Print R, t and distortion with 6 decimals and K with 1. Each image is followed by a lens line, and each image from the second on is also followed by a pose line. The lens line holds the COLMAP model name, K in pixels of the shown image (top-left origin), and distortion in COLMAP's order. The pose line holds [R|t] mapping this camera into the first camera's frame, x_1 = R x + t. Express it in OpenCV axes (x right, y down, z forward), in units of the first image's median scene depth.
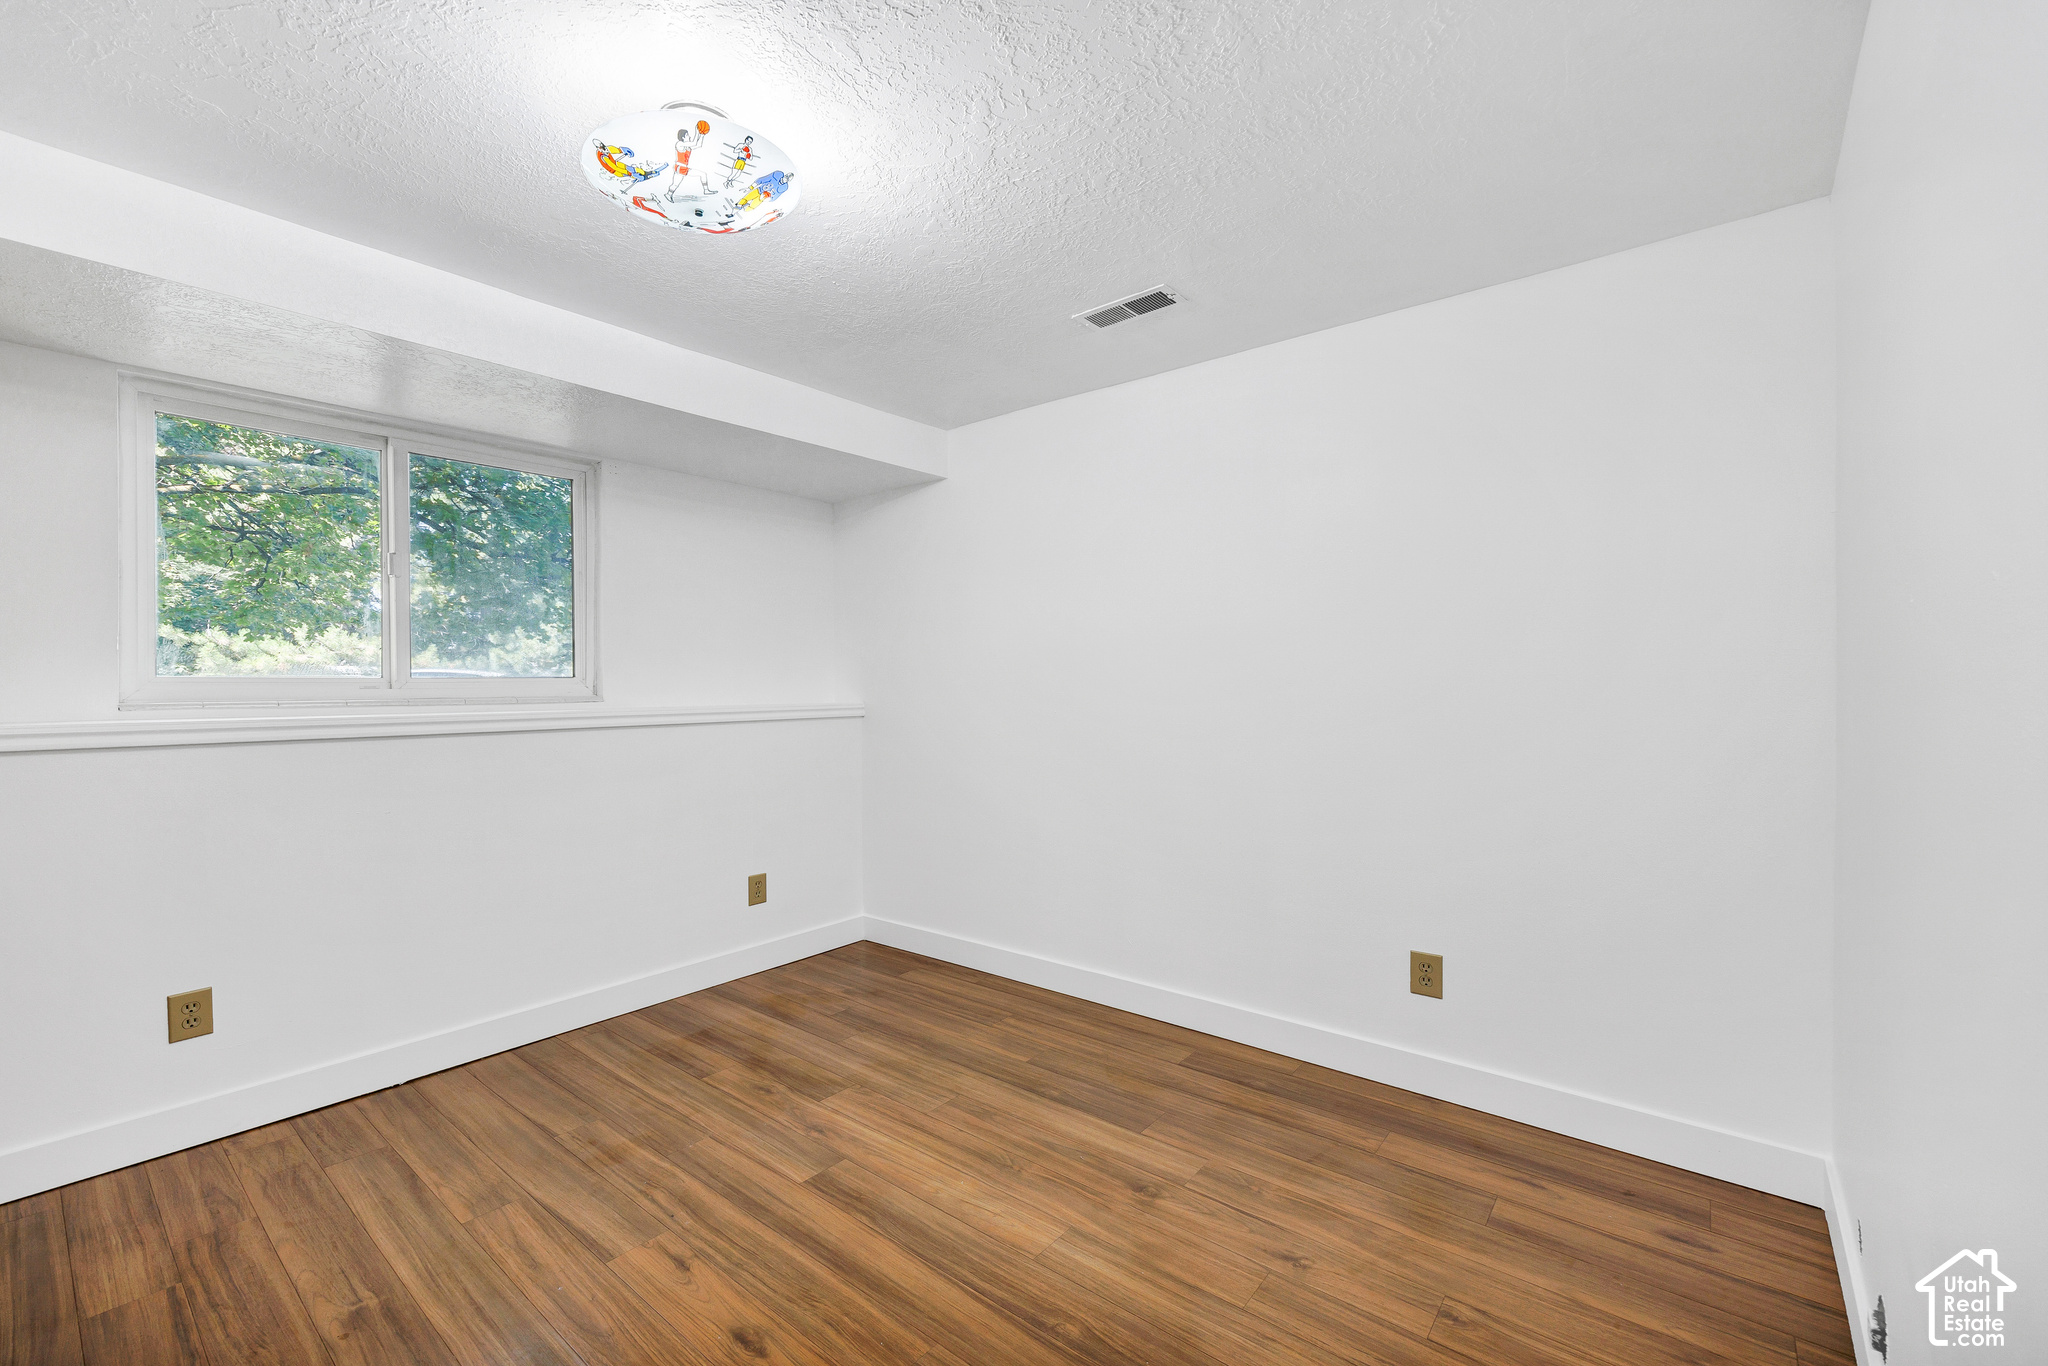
lens RADIAL K [[828.6, 0, 1034.1], [0, 828.6, 681.8], [0, 0, 1]] dist [-0.000410, 0.000528]
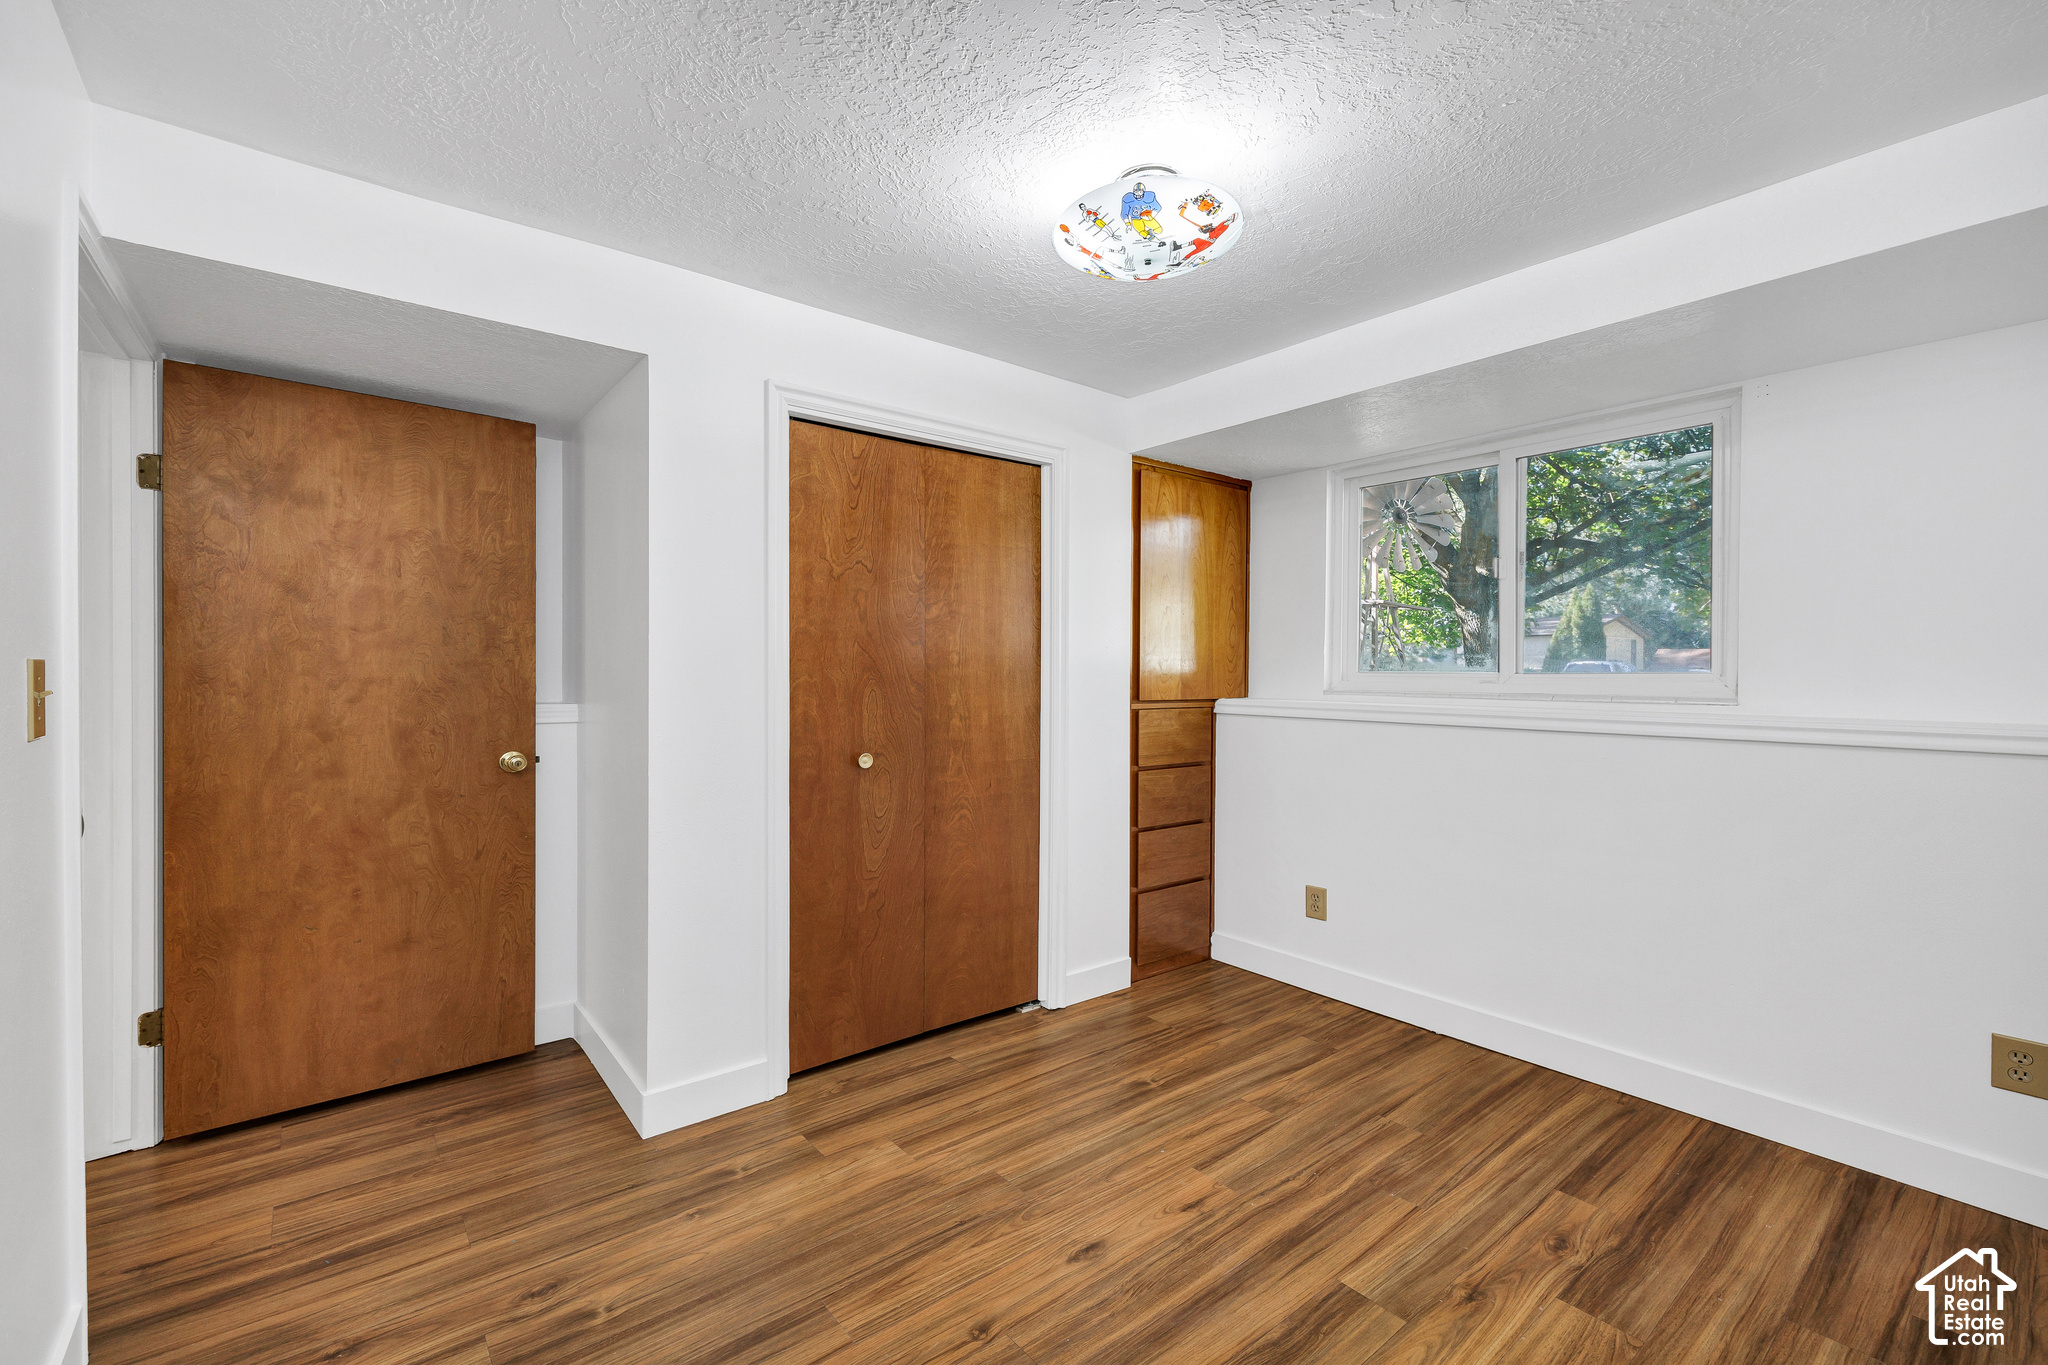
lens RADIAL K [[868.9, 0, 1029.5], [0, 868.9, 678.0], [0, 0, 1]] dist [0.000218, 0.000015]
pose [[-0.202202, 0.005897, -0.979326, 0.647601], [-0.007157, 0.999946, 0.007499, -0.004752], [0.979318, 0.008525, -0.202149, 0.887716]]
